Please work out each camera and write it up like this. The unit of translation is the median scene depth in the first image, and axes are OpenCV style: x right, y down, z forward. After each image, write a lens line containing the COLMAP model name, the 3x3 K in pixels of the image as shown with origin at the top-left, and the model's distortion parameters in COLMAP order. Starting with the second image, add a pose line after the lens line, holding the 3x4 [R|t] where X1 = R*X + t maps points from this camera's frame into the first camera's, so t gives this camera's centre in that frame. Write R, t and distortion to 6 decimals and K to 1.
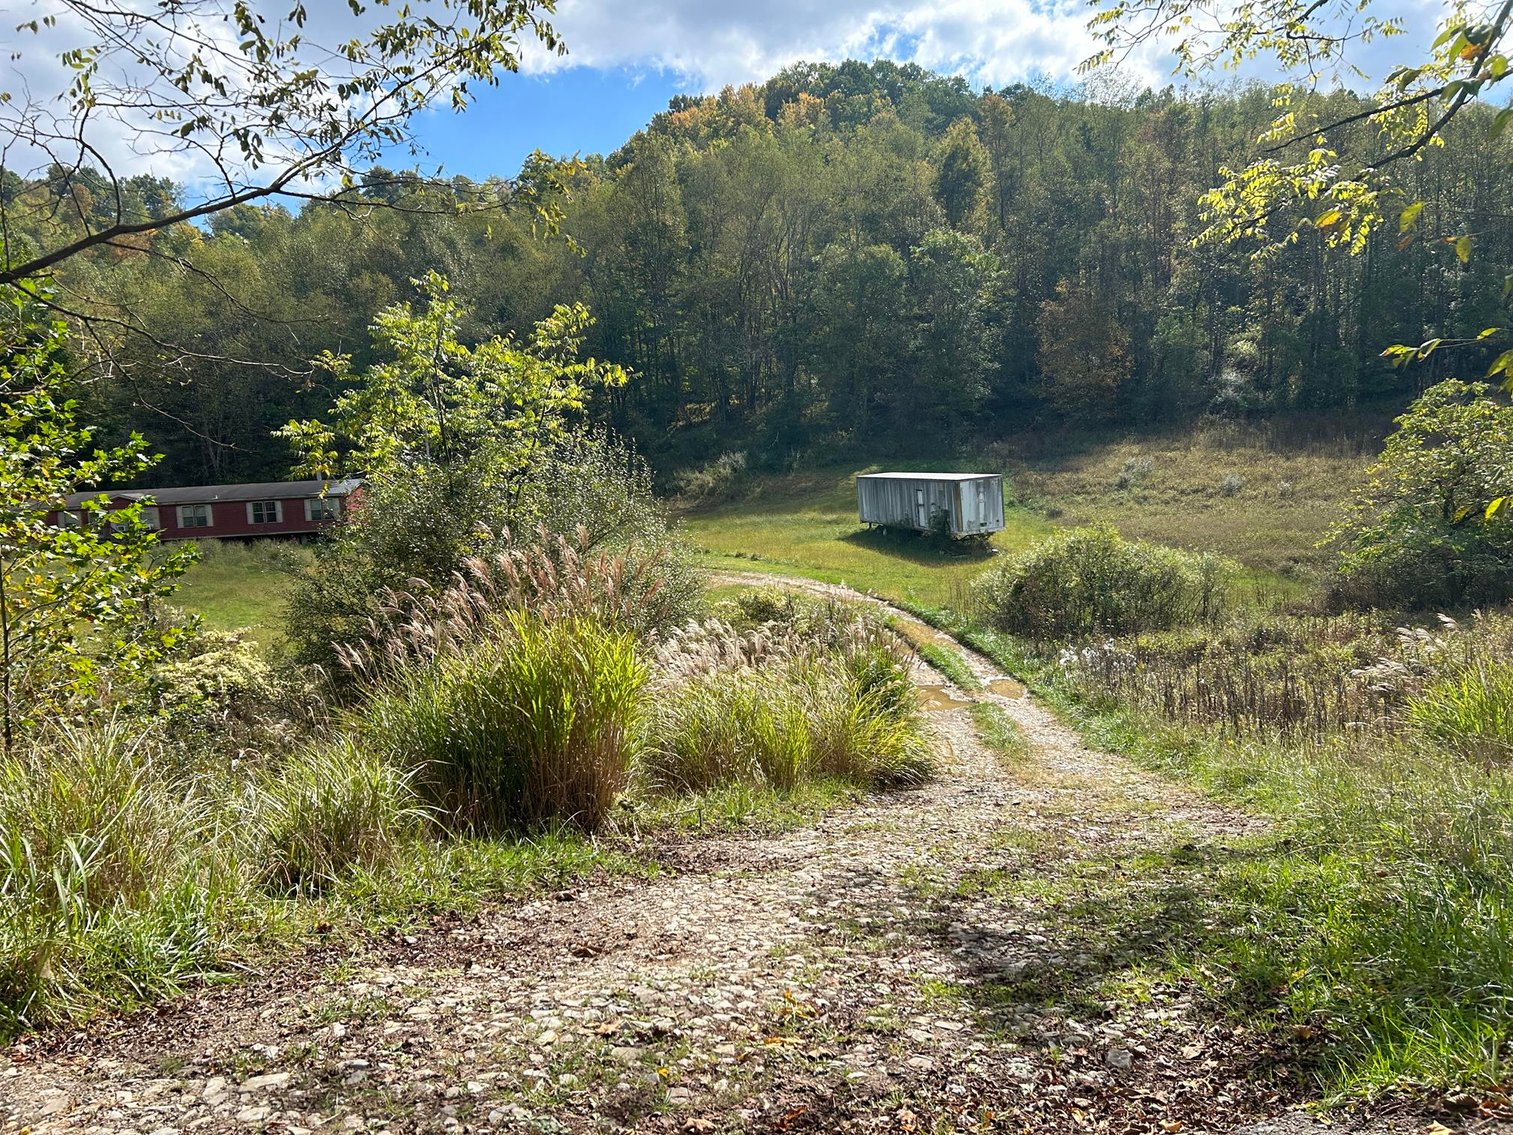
lens RADIAL K [[1141.2, 0, 746.9], [0, 1141.2, 578.1], [0, 0, 1]] dist [0.074294, -0.090842]
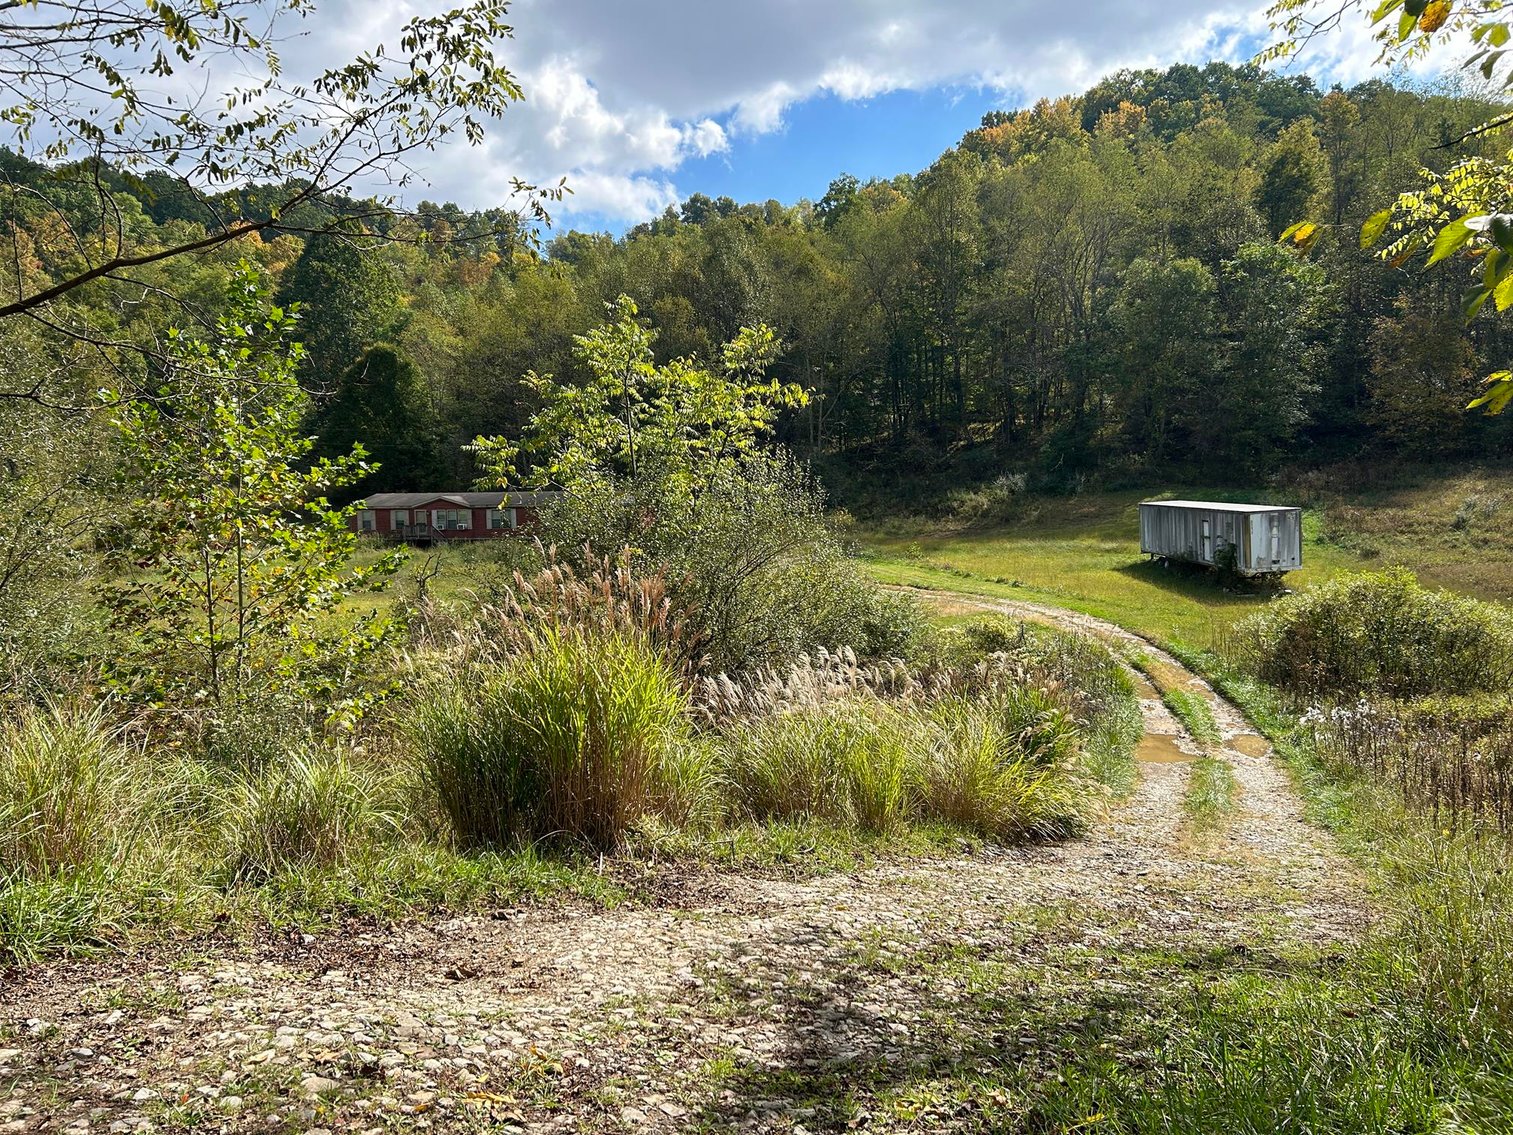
lens RADIAL K [[1141.2, 0, 746.9], [0, 1141.2, 578.1], [0, 0, 1]] dist [0.074294, -0.090842]
pose [[0.966525, 0.054059, -0.250811, 0.029157], [-0.057914, 0.998289, -0.008009, -0.002269], [0.249949, 0.022267, 0.968003, 0.007101]]
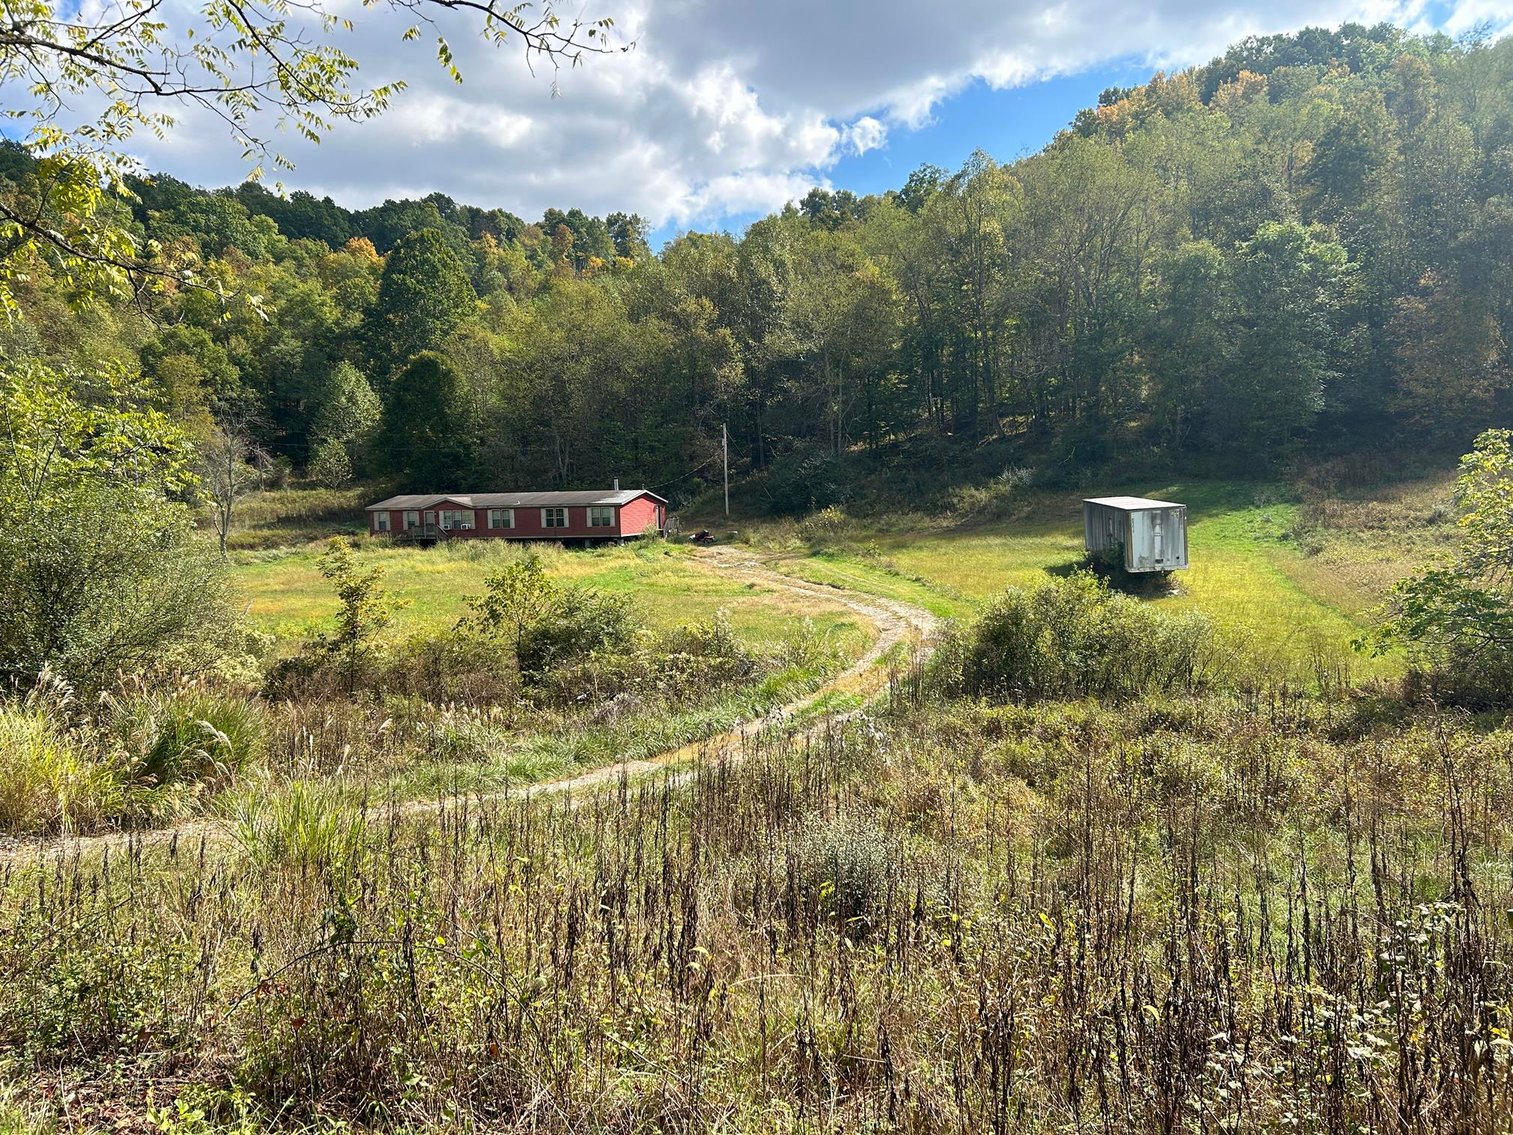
lens RADIAL K [[1134.8, 0, 719.1], [0, 1134.8, 589.5], [0, 0, 1]] dist [0.025191, -0.046402]
pose [[0.907814, 0.061476, -0.414843, 0.245997], [-0.059192, 0.998077, 0.018374, -0.019765], [0.415175, 0.007875, 0.909708, 0.059738]]
